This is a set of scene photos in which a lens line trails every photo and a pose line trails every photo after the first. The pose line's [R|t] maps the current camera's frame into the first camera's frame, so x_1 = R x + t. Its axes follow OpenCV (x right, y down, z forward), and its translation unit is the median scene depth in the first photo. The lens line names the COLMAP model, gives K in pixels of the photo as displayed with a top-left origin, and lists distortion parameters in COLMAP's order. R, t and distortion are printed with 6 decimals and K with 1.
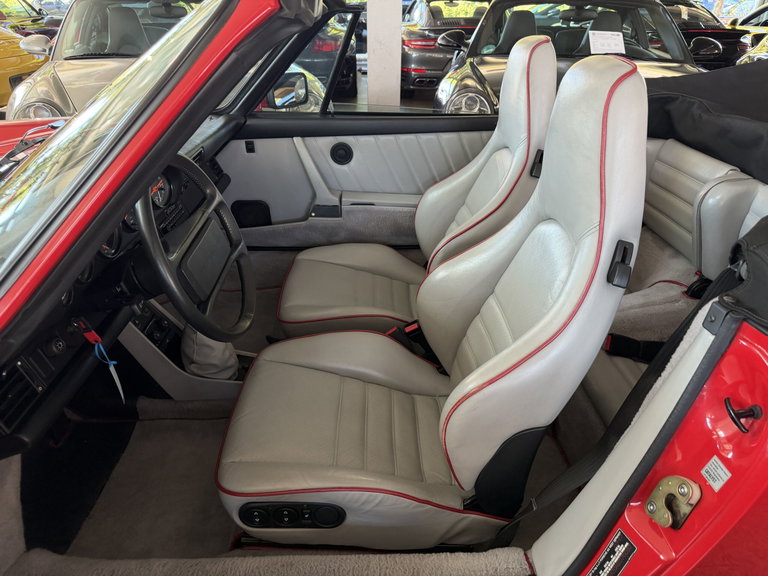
lens RADIAL K [[537.5, 0, 384.0], [0, 537.5, 288.0], [0, 0, 1]] dist [0.045747, -0.043528]
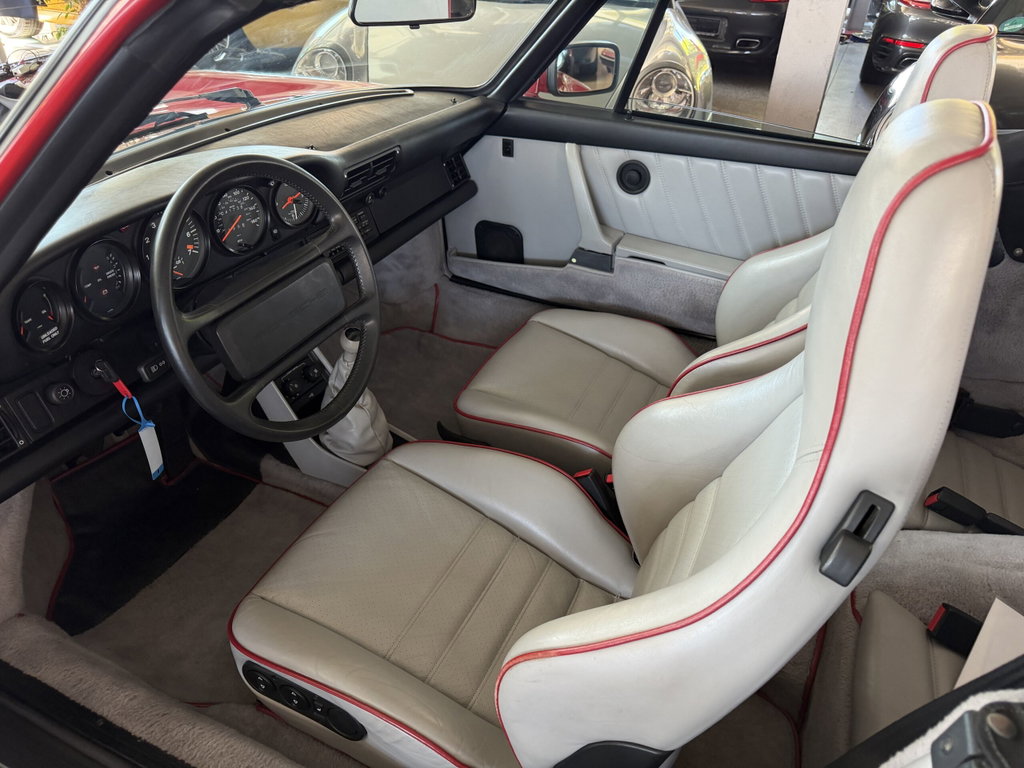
lens RADIAL K [[718.4, 0, 498.0], [0, 718.4, 388.7], [0, 0, 1]] dist [0.040270, -0.042851]
pose [[0.899812, 0.259046, -0.351046, 0.146373], [-0.226939, 0.965127, 0.130495, -0.079015], [0.372608, -0.037756, 0.927221, 0.119223]]
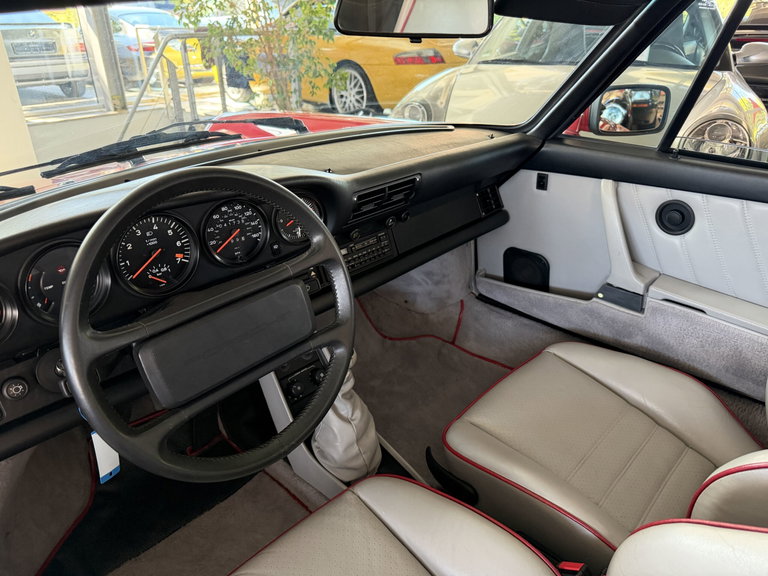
lens RADIAL K [[543.5, 0, 374.2], [0, 543.5, 288.7], [0, 0, 1]] dist [0.047049, -0.057846]
pose [[0.709031, 0.301539, -0.637456, 0.100273], [-0.318806, 0.943379, 0.091648, -0.120556], [0.628998, 0.138243, 0.765017, 0.316855]]
